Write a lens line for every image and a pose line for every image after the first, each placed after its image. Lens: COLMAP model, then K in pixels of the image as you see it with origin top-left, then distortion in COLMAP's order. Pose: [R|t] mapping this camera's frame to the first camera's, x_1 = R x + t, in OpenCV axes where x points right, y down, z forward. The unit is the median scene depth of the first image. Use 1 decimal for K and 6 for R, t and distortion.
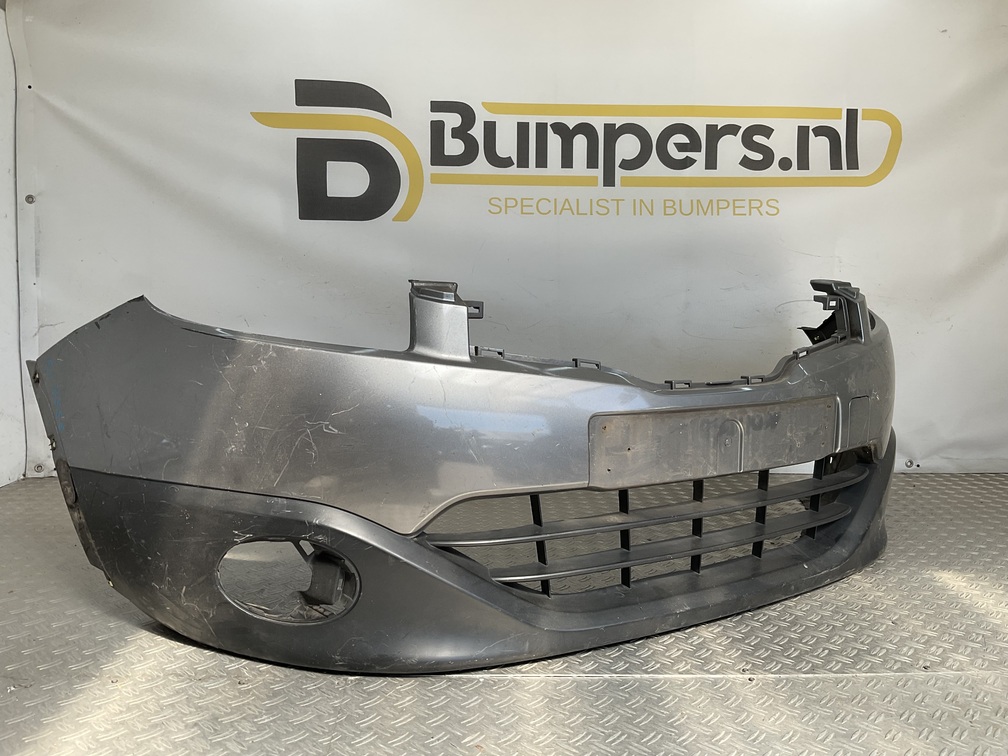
lens RADIAL K [[825.4, 0, 498.9], [0, 825.4, 382.7], [0, 0, 1]] dist [0.073549, -0.144659]
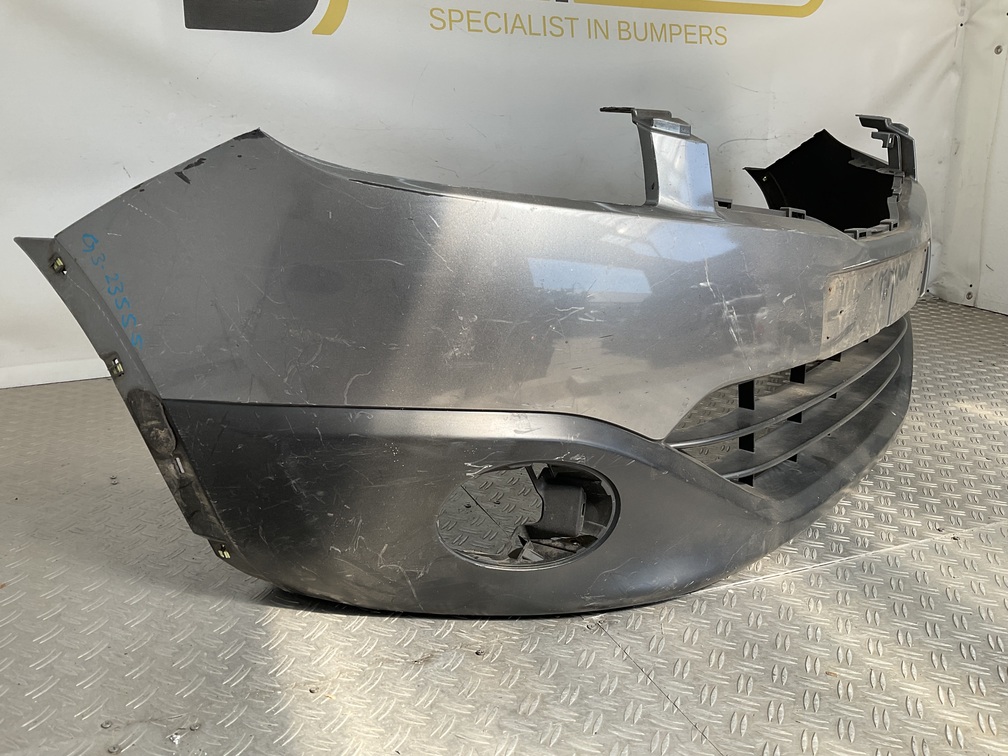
lens RADIAL K [[825.4, 0, 503.1], [0, 825.4, 385.6], [0, 0, 1]] dist [0.073549, -0.144659]
pose [[0.935464, -0.102234, 0.338311, -0.258920], [0.038106, 0.980844, 0.191034, -0.013438], [-0.351361, -0.165813, 0.921440, 0.160529]]
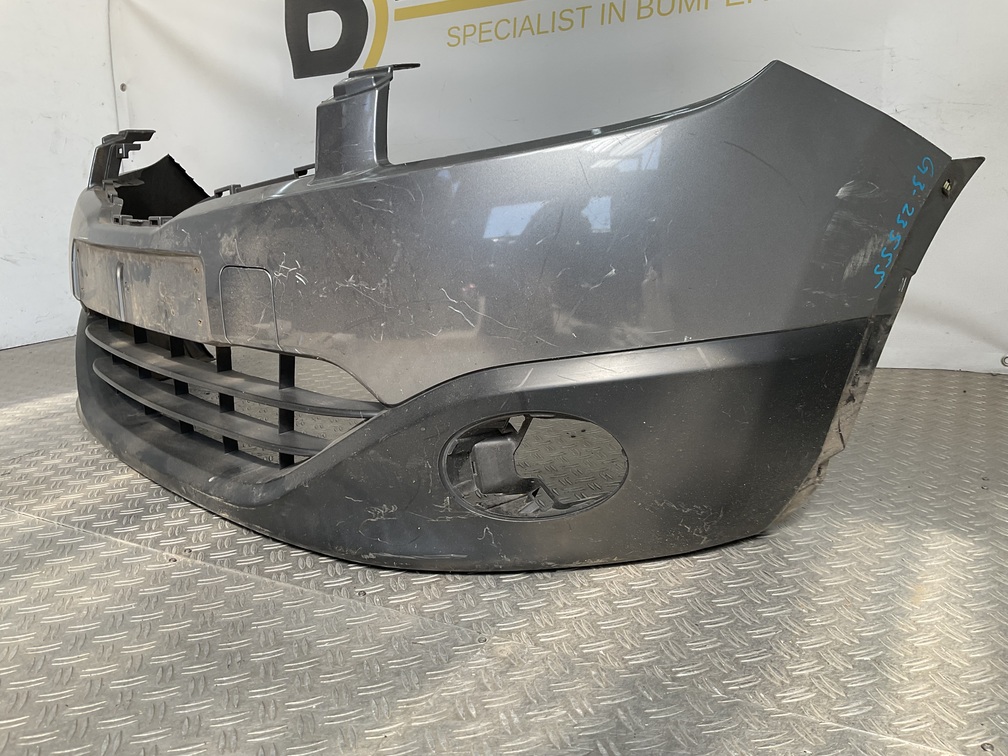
lens RADIAL K [[825.4, 0, 501.3], [0, 825.4, 389.1], [0, 0, 1]] dist [0.073549, -0.144659]
pose [[0.849298, 0.081149, -0.521639, 0.527239], [-0.006128, 0.989564, 0.143966, 0.028093], [0.527877, -0.119073, 0.840932, 0.241397]]
